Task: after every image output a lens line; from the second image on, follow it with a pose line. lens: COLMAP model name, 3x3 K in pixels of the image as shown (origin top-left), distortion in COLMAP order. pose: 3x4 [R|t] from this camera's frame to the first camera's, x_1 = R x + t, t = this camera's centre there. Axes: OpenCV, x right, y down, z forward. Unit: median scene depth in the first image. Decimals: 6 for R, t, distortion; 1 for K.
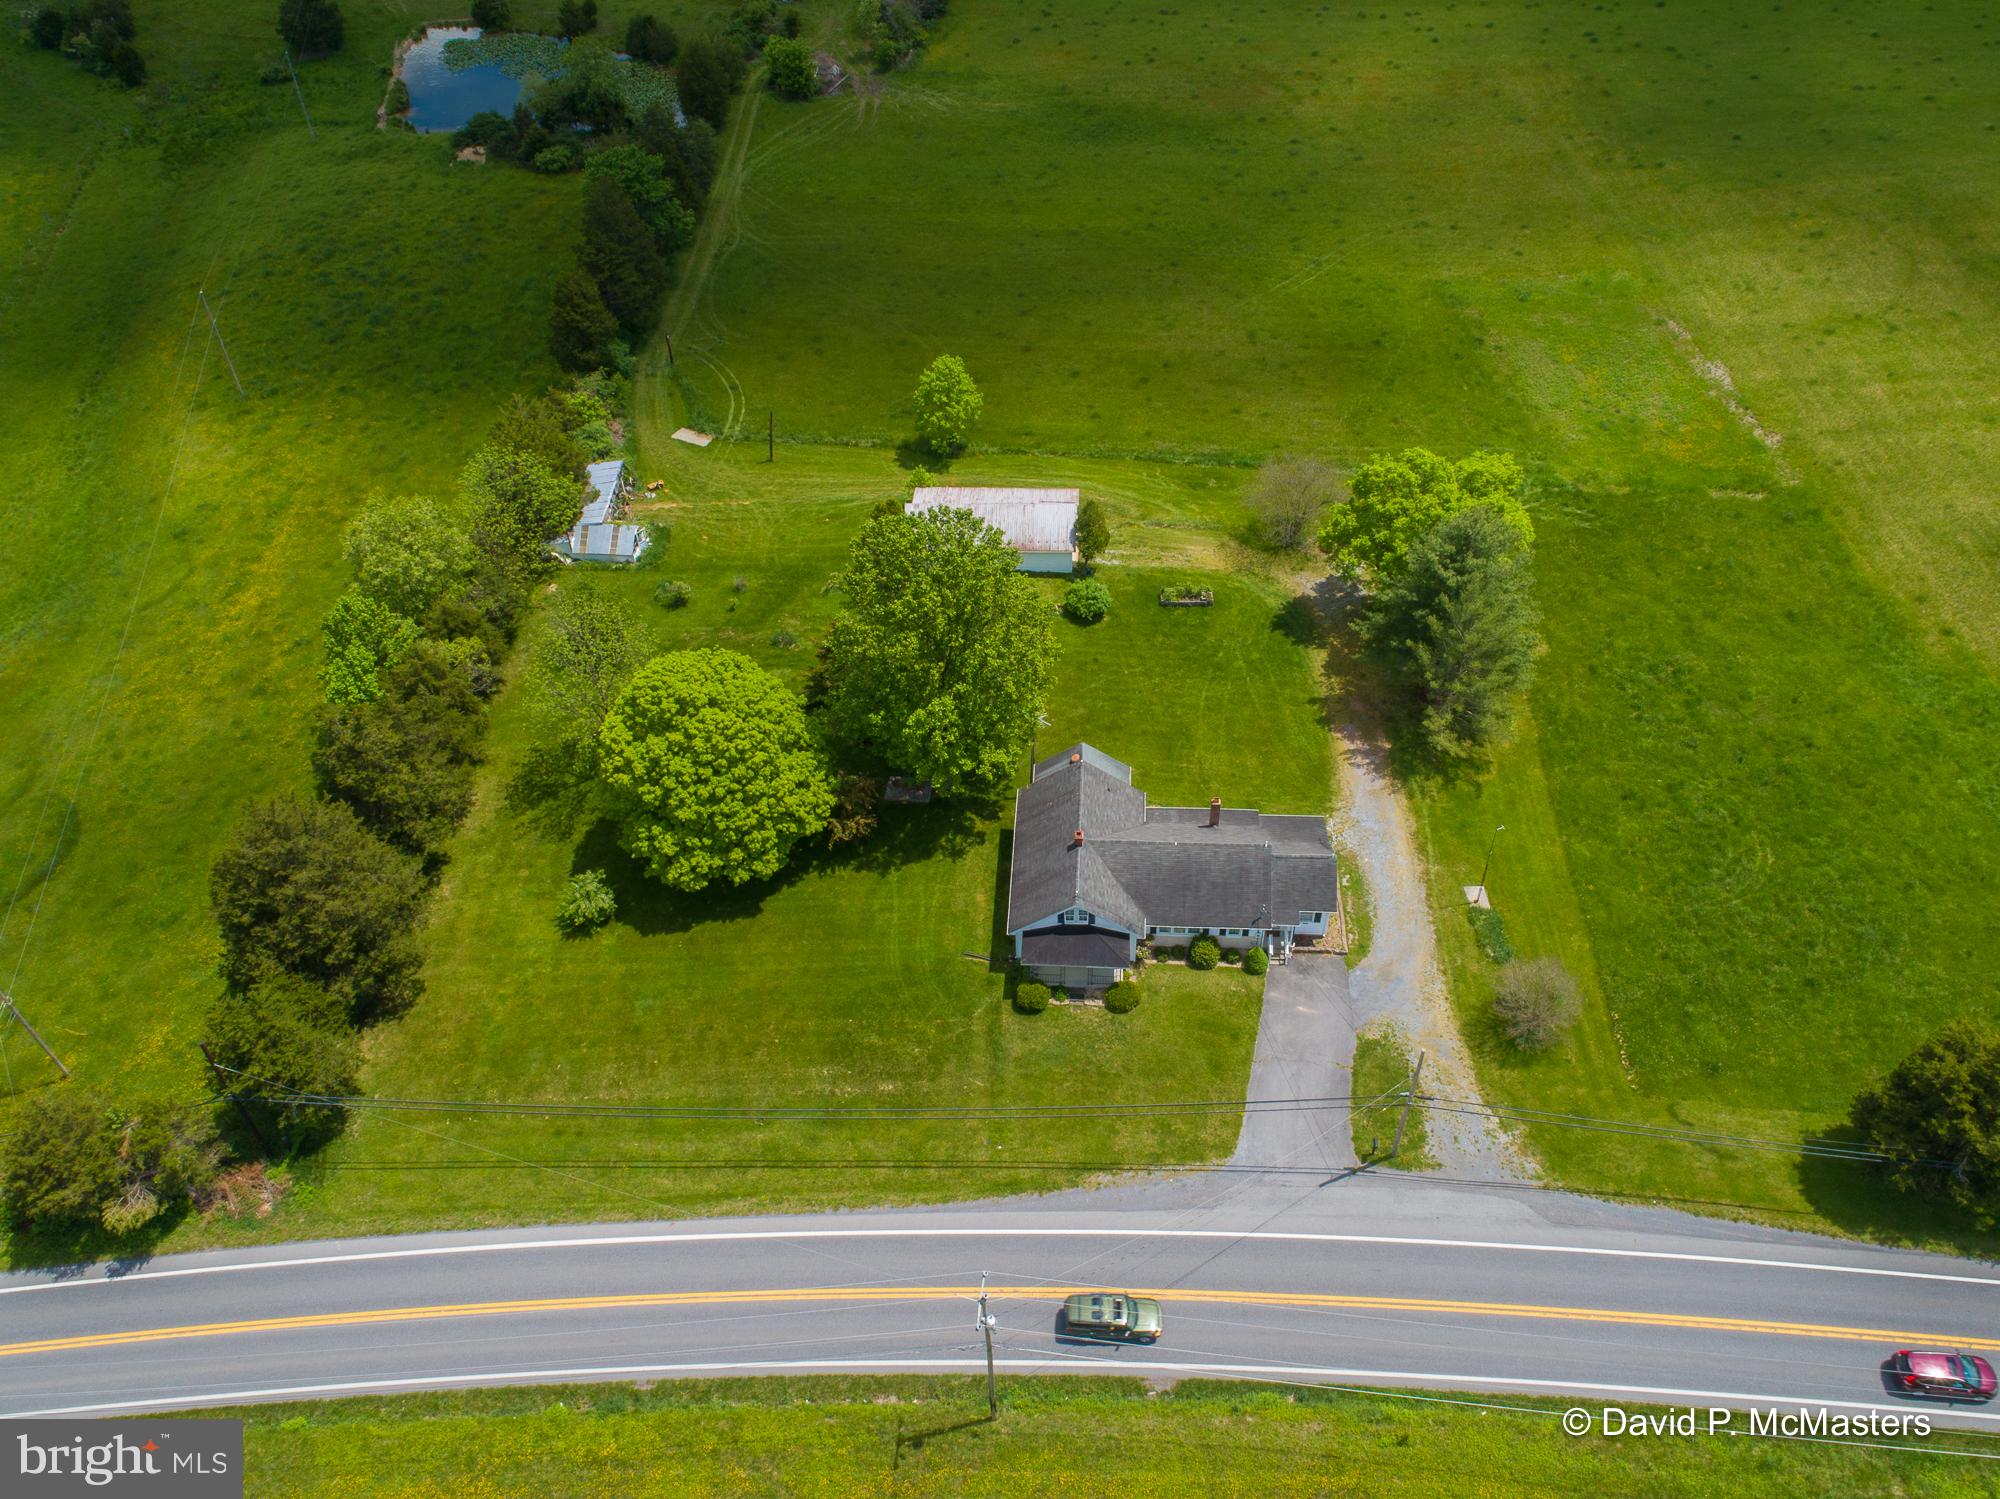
lens RADIAL K [[1608.9, 0, 1000.0], [0, 1608.9, 749.5], [0, 0, 1]] dist [-0.016718, 0.007671]
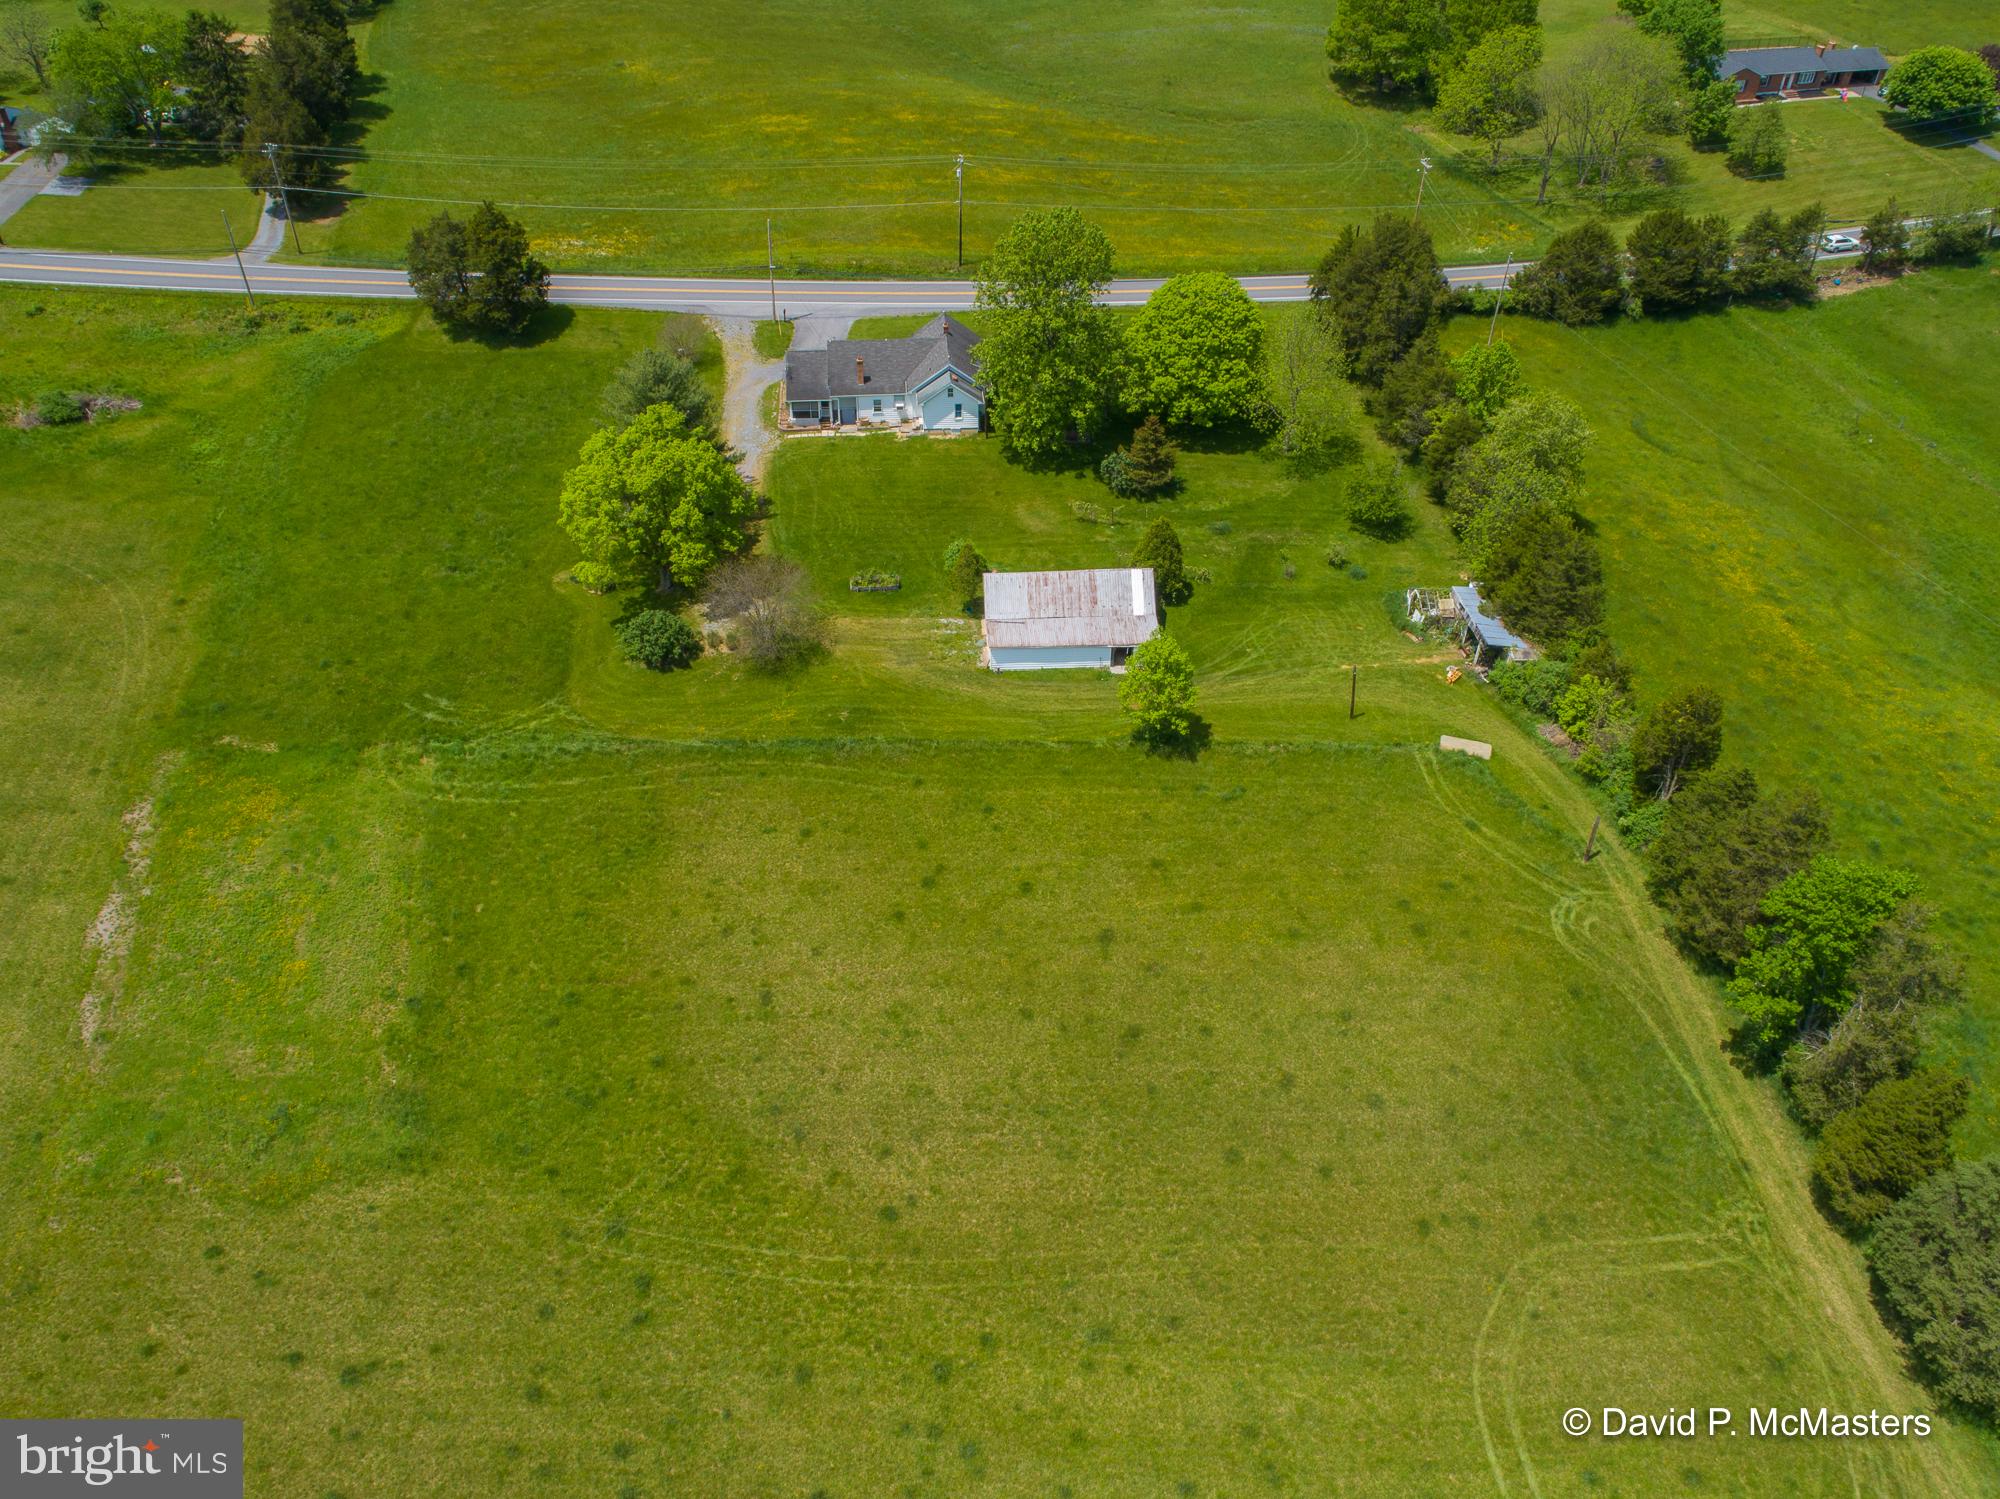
lens RADIAL K [[1523.0, 0, 1003.3], [0, 1523.0, 747.4], [0, 0, 1]] dist [-0.020986, 0.011551]
pose [[-0.990271, 0.094974, -0.101702, 0.186580], [-0.091084, 0.110140, 0.989734, -1.415259], [0.105201, 0.989368, -0.100418, 1.569547]]
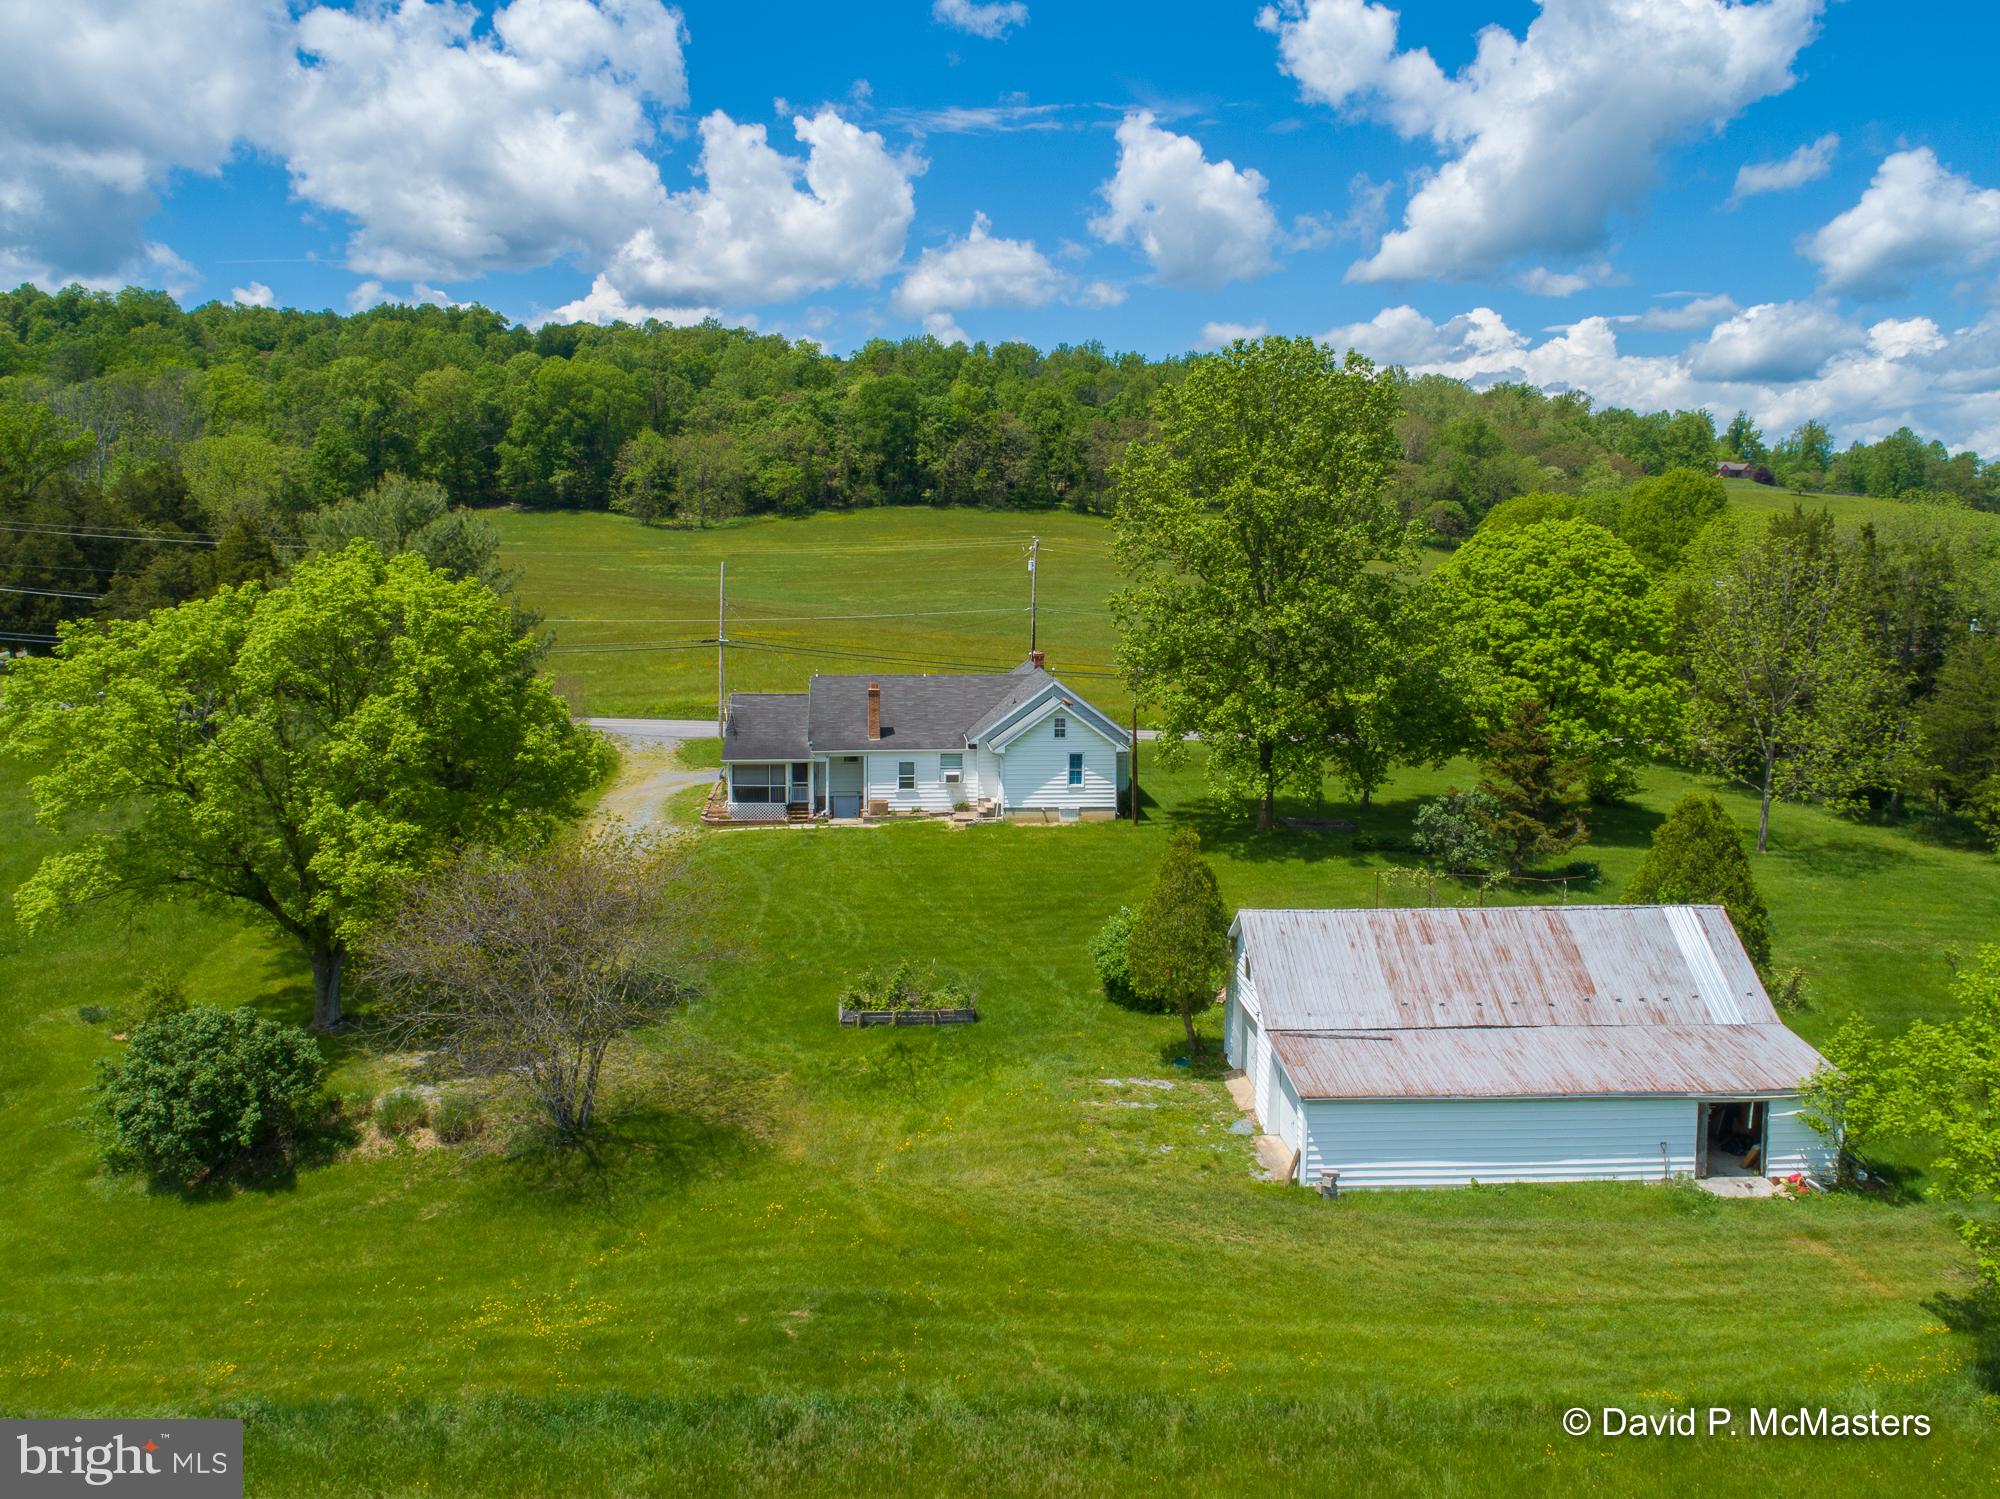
lens RADIAL K [[1547.2, 0, 987.9], [0, 1547.2, 674.7], [0, 0, 1]] dist [-0.016778, 0.005004]
pose [[-0.990028, 0.030437, -0.137540, 0.187363], [-0.085779, 0.644224, 0.760011, -0.556739], [0.111739, 0.764231, -0.635189, 1.515043]]
